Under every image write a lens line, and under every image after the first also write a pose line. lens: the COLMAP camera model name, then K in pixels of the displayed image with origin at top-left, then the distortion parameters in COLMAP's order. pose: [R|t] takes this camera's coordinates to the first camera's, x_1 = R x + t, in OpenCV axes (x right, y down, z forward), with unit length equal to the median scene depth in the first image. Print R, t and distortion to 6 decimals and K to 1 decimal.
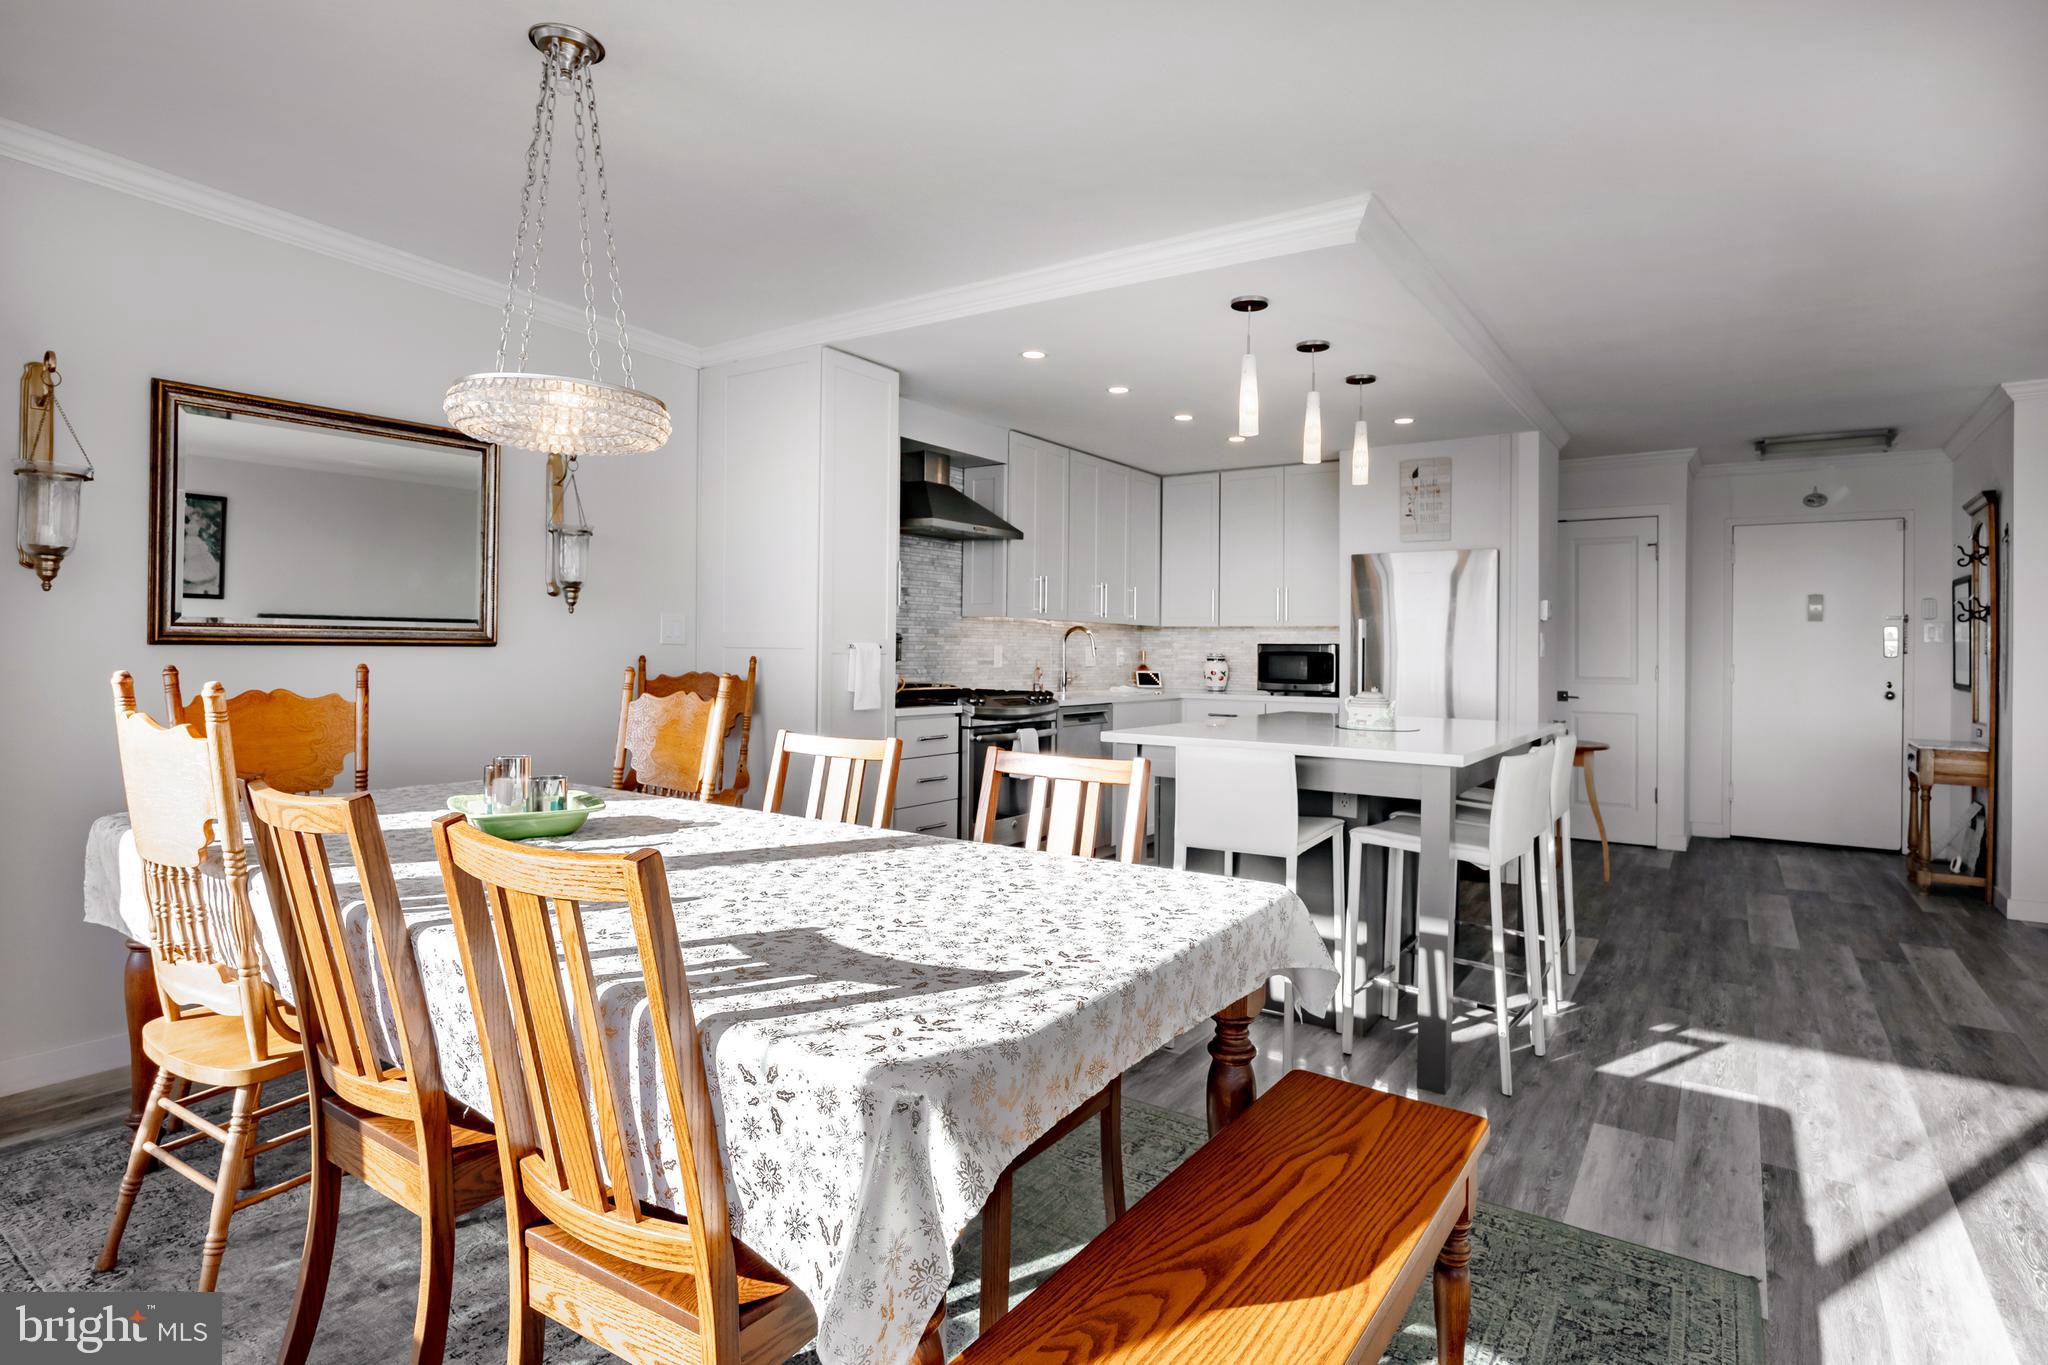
lens RADIAL K [[1013.2, 0, 1011.8], [0, 1013.2, 654.7], [0, 0, 1]] dist [-0.009120, 0.003092]
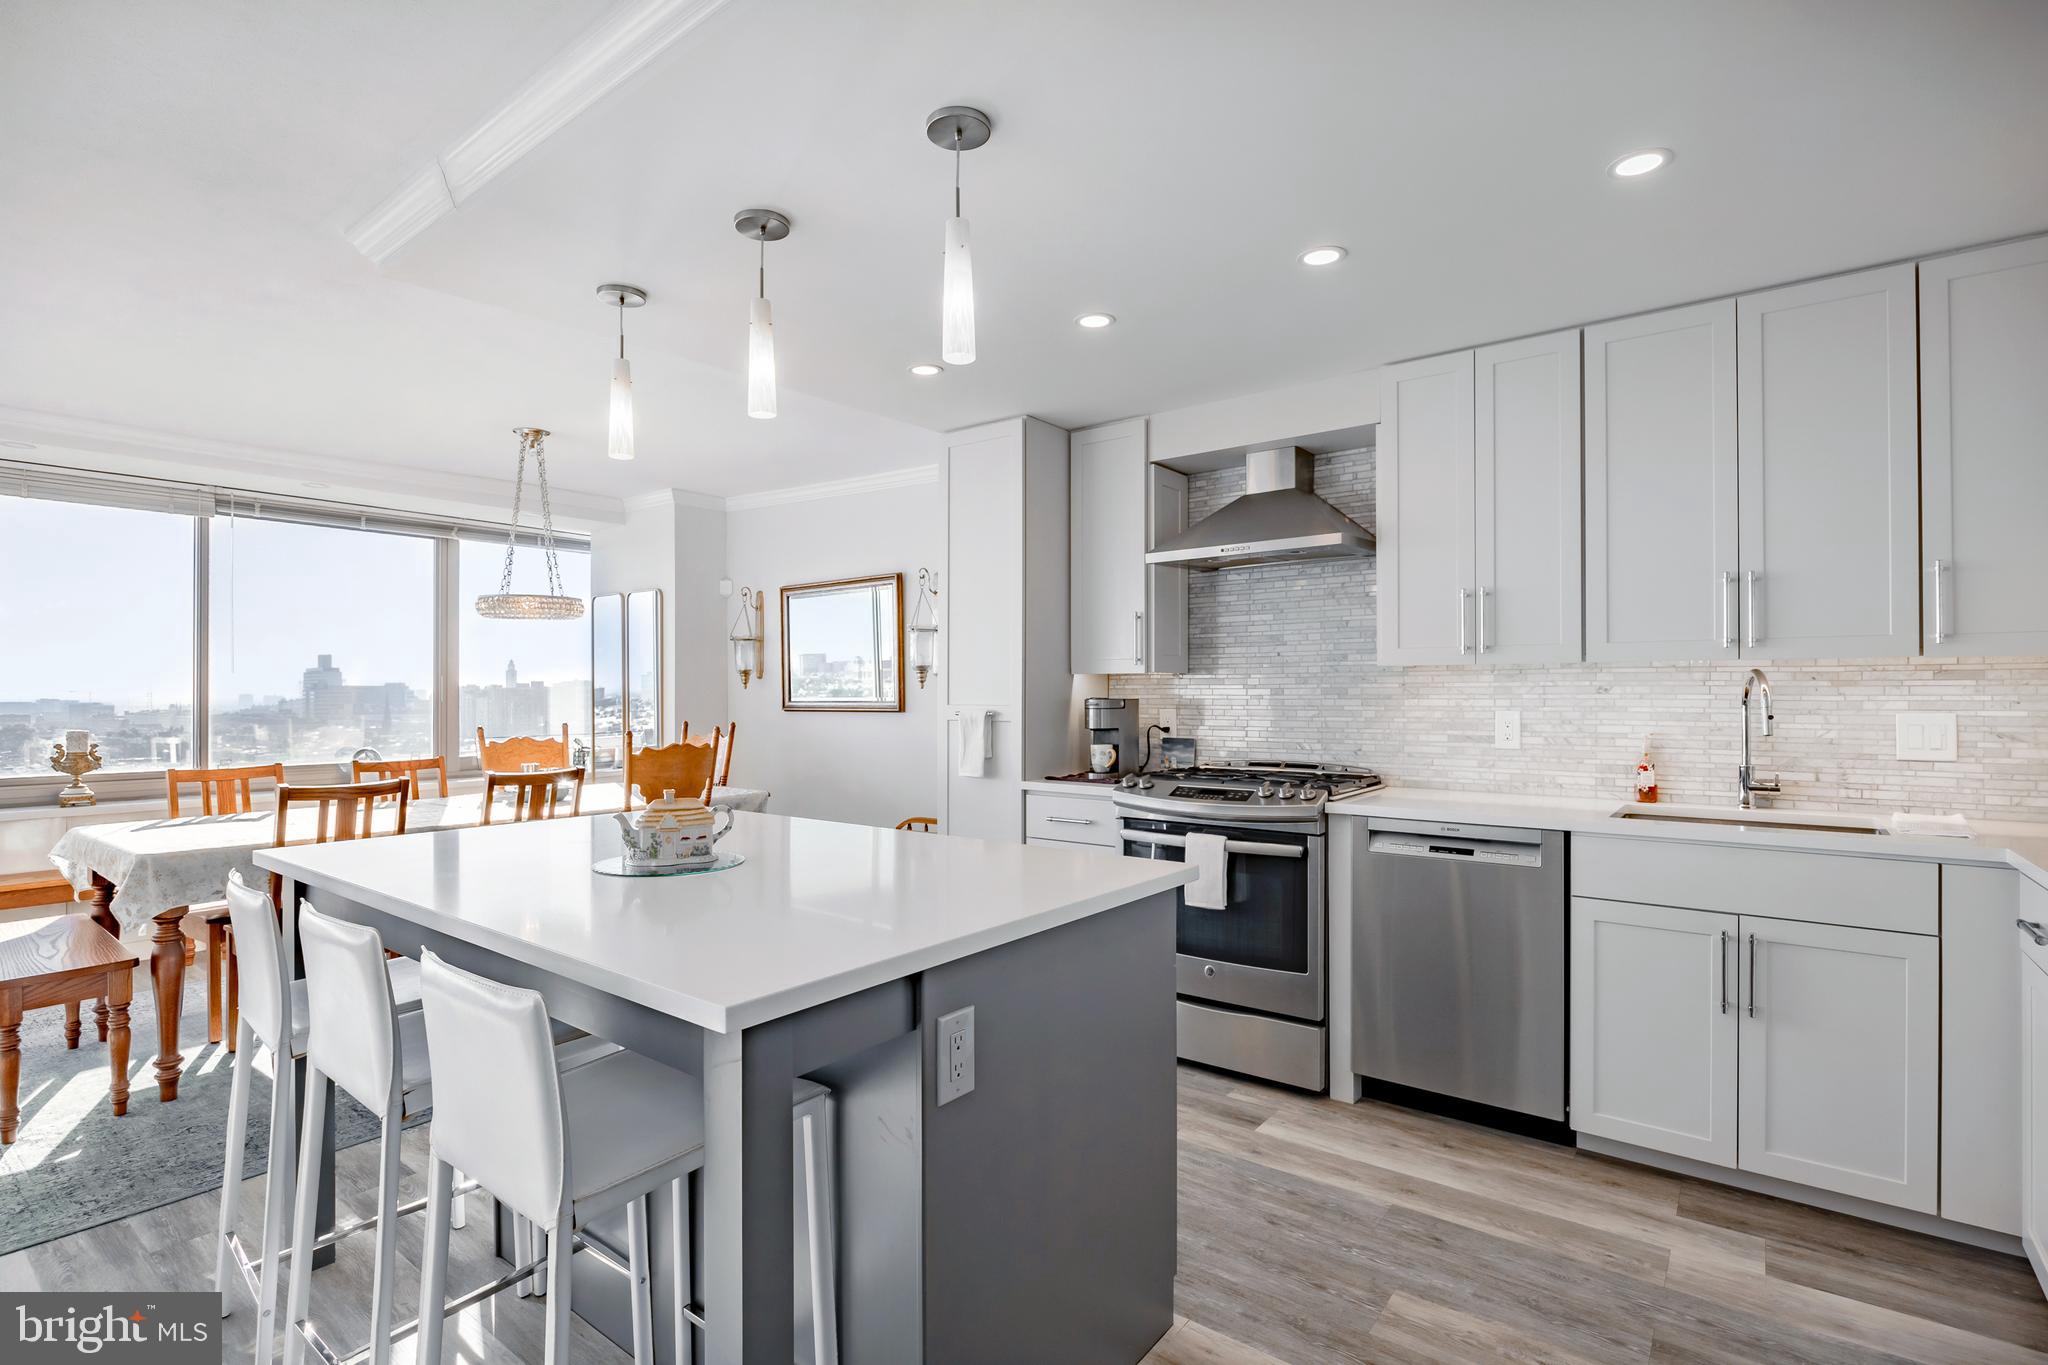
lens RADIAL K [[962.2, 0, 1031.0], [0, 962.2, 682.0], [0, 0, 1]] dist [-0.008651, -0.002386]
pose [[-0.018683, -0.028247, -0.999426, 0.577798], [-0.002669, 0.999599, -0.028202, -0.009694], [0.999822, 0.002141, -0.018751, 0.780391]]
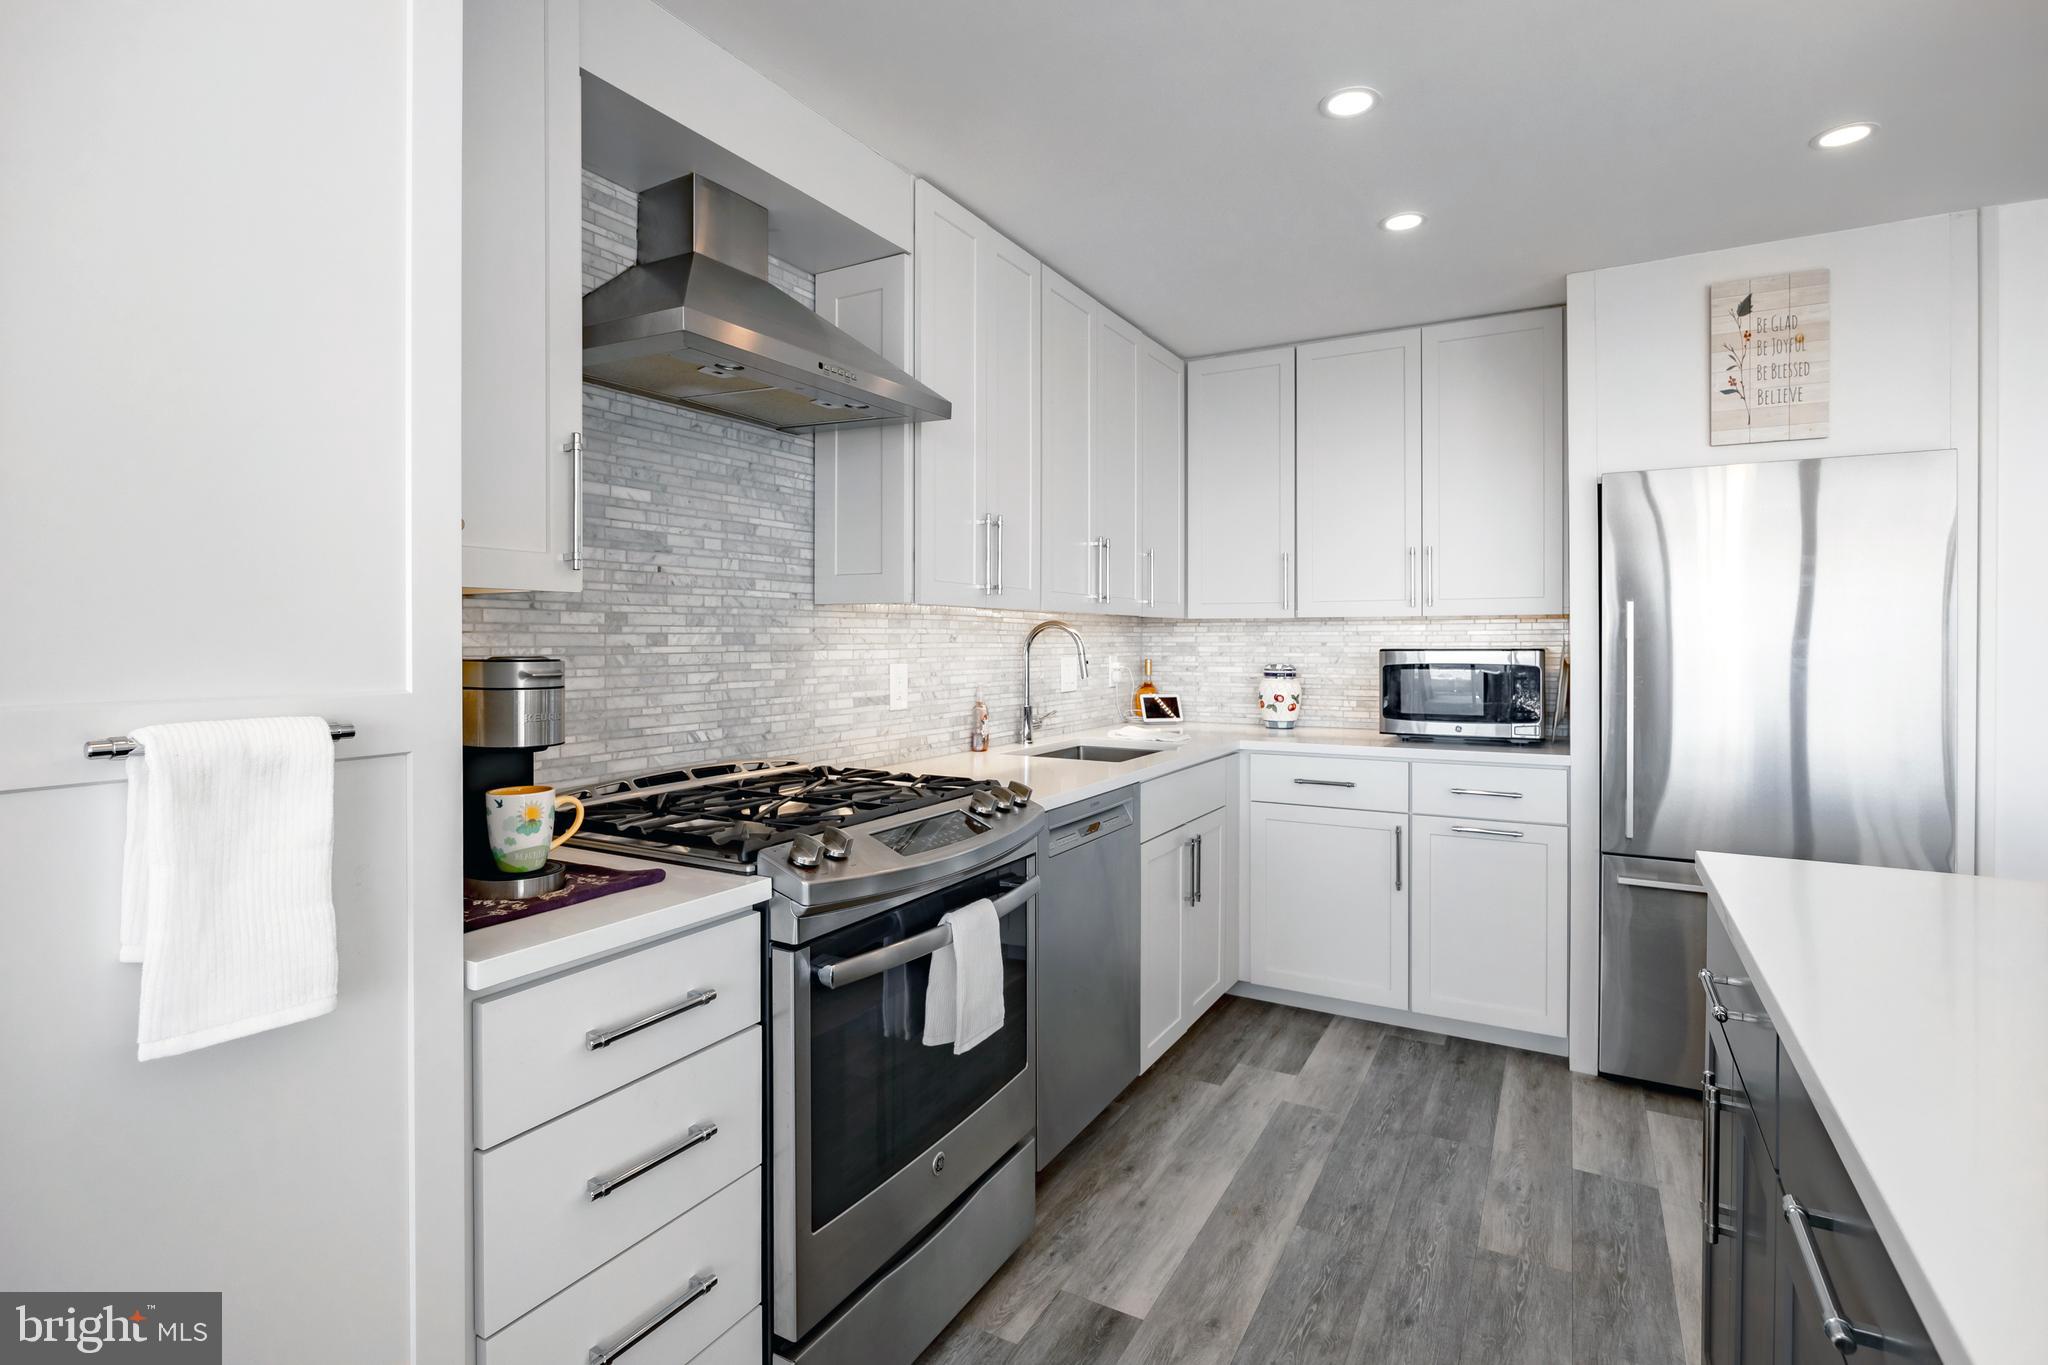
lens RADIAL K [[962.2, 0, 1029.5], [0, 962.2, 641.3], [0, 0, 1]] dist [-0.008651, -0.002386]
pose [[0.994657, -0.013200, 0.102384, 0.002130], [0.013419, 0.999909, -0.001458, -0.019125], [-0.102356, 0.002824, 0.994744, 0.570445]]
